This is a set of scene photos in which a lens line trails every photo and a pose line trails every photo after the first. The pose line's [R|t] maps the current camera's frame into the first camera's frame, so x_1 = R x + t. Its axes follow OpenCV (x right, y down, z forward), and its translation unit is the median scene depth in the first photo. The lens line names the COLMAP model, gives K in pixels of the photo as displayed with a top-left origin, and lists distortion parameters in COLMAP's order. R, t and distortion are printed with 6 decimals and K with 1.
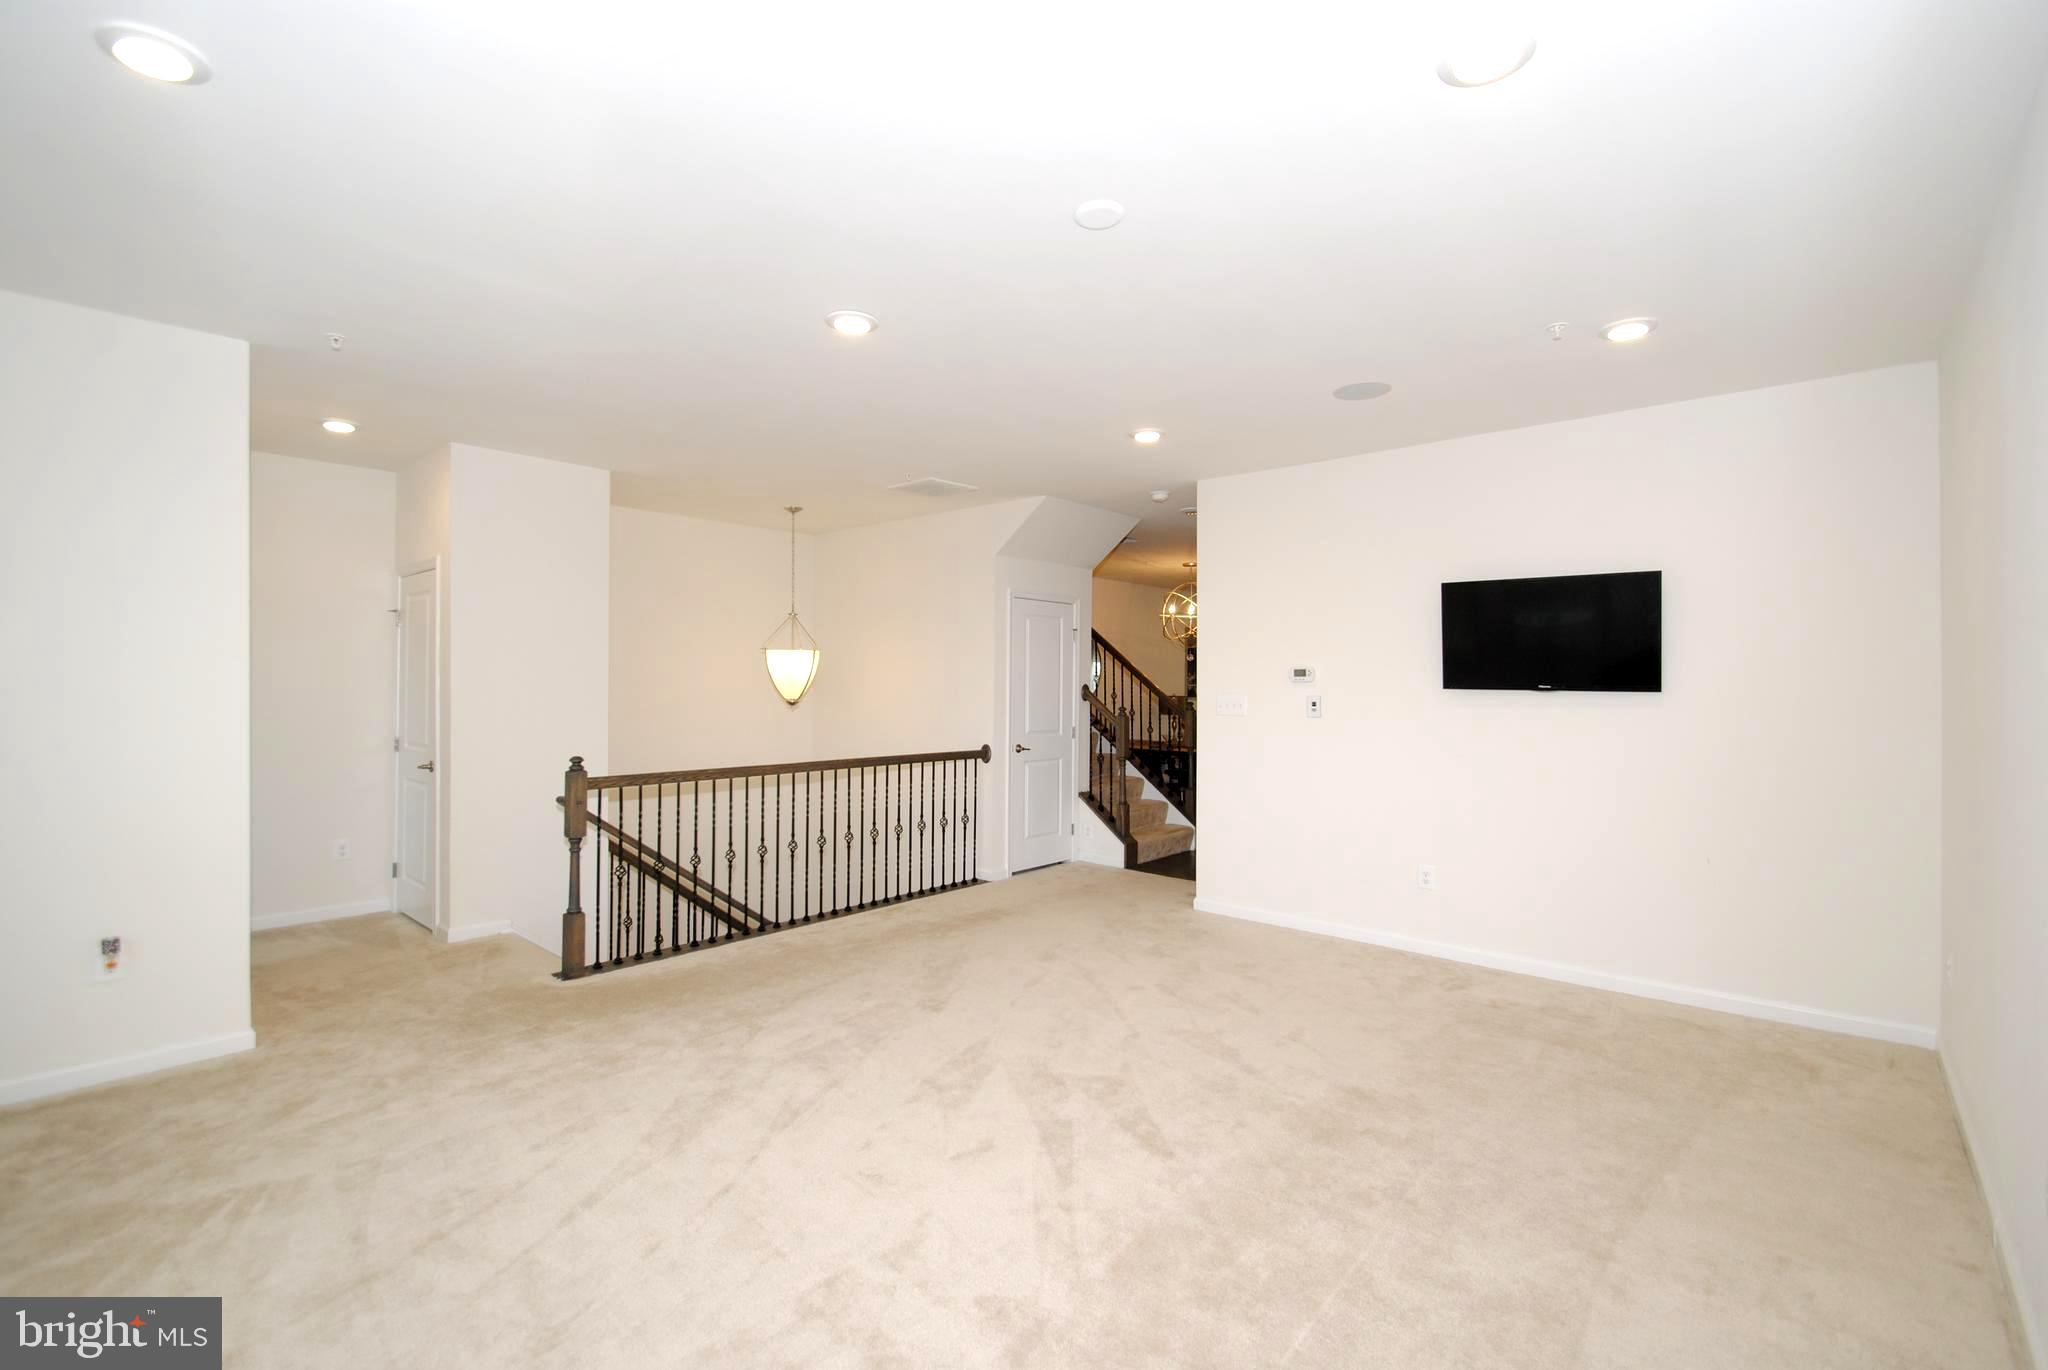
lens RADIAL K [[904.7, 0, 1012.9], [0, 904.7, 686.1], [0, 0, 1]] dist [0.017621, -0.013318]
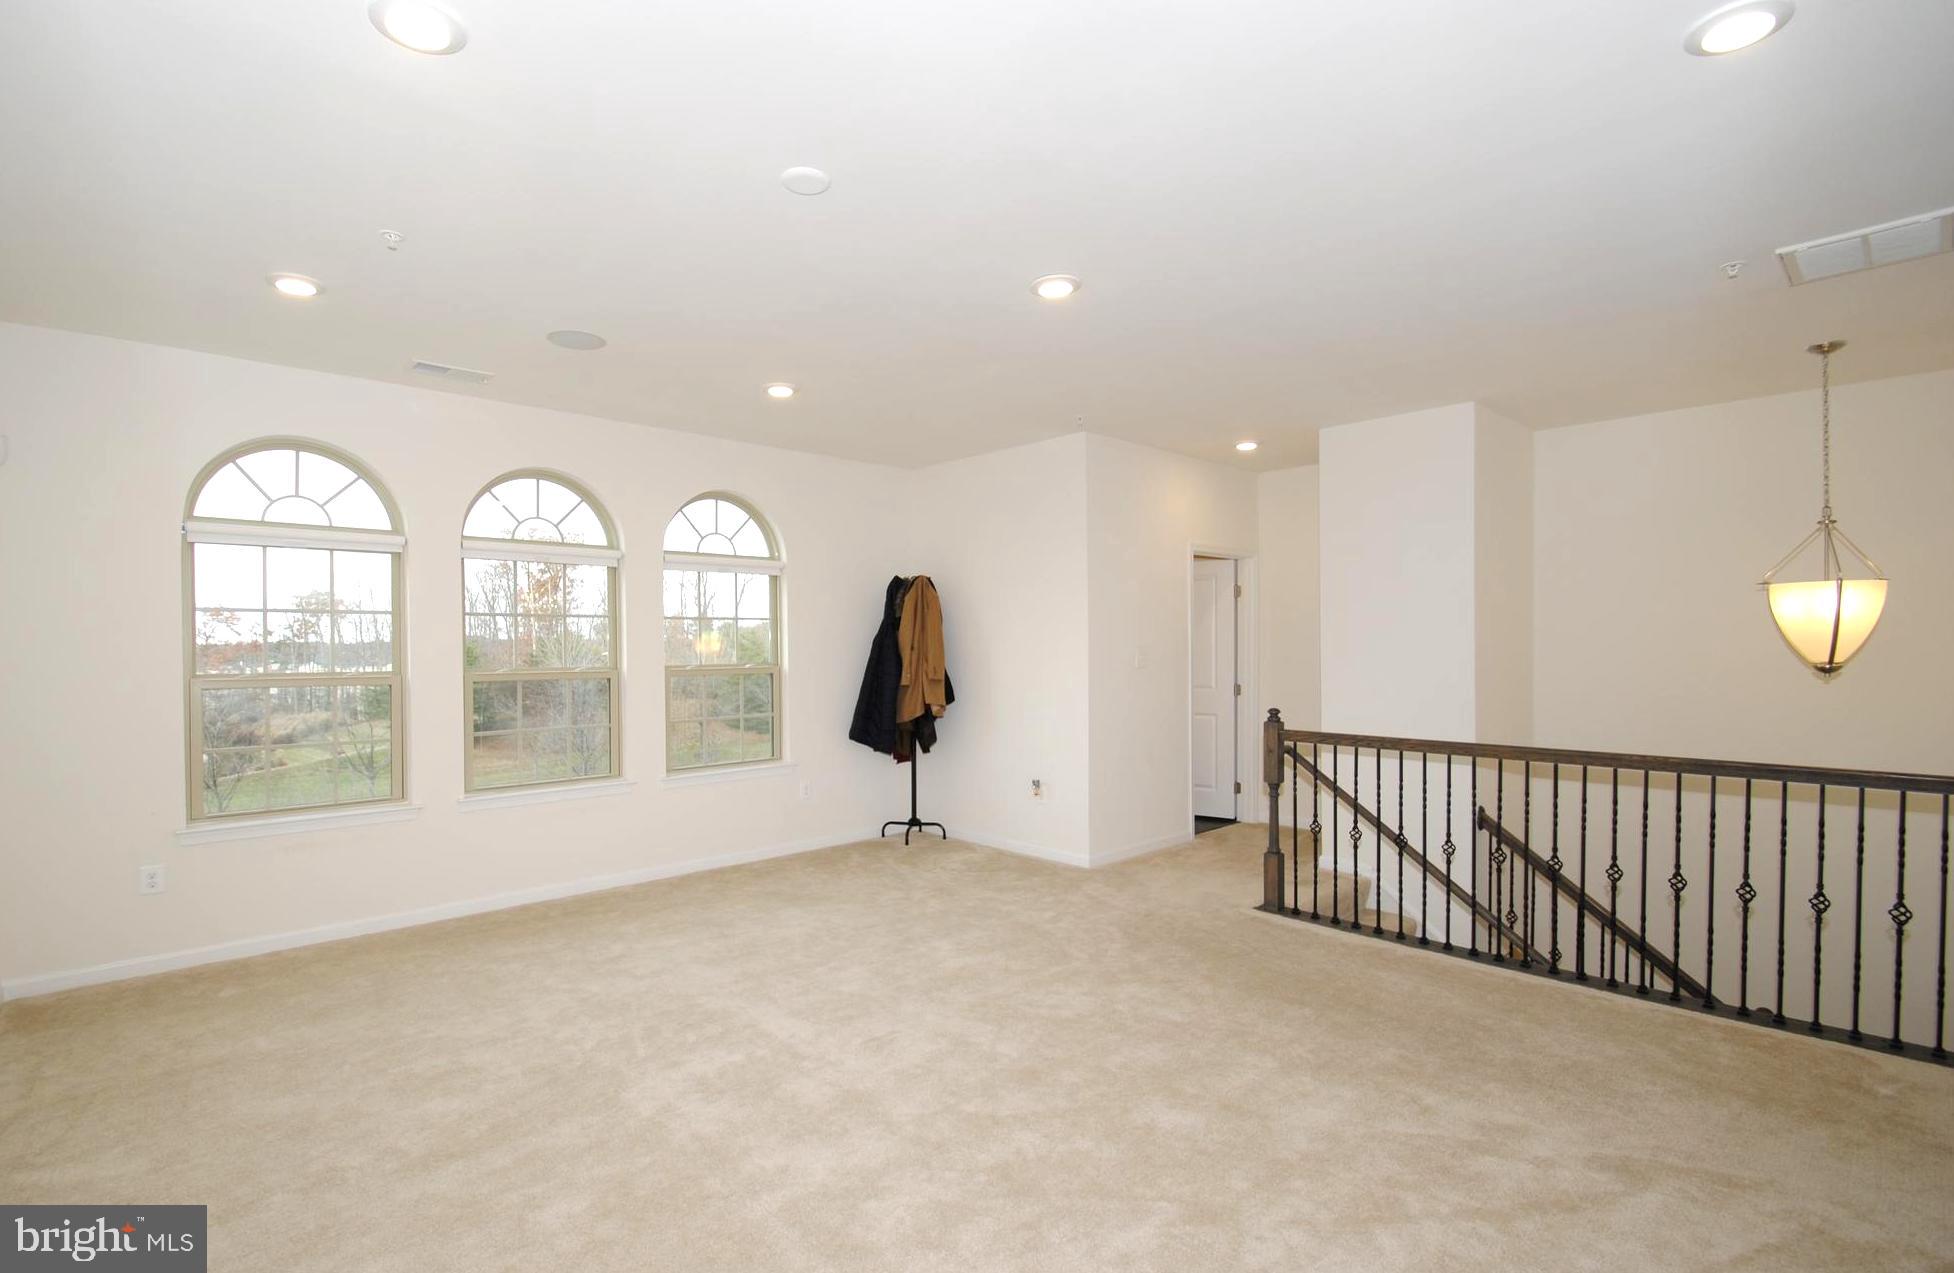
lens RADIAL K [[922.1, 0, 975.2], [0, 922.1, 654.5], [0, 0, 1]] dist [0.025328, -0.000138]
pose [[-0.084484, 0.007247, -0.996398, 0.487439], [0.002109, 0.999973, 0.007094, 0.003230], [0.996423, -0.001502, -0.084497, 0.553760]]
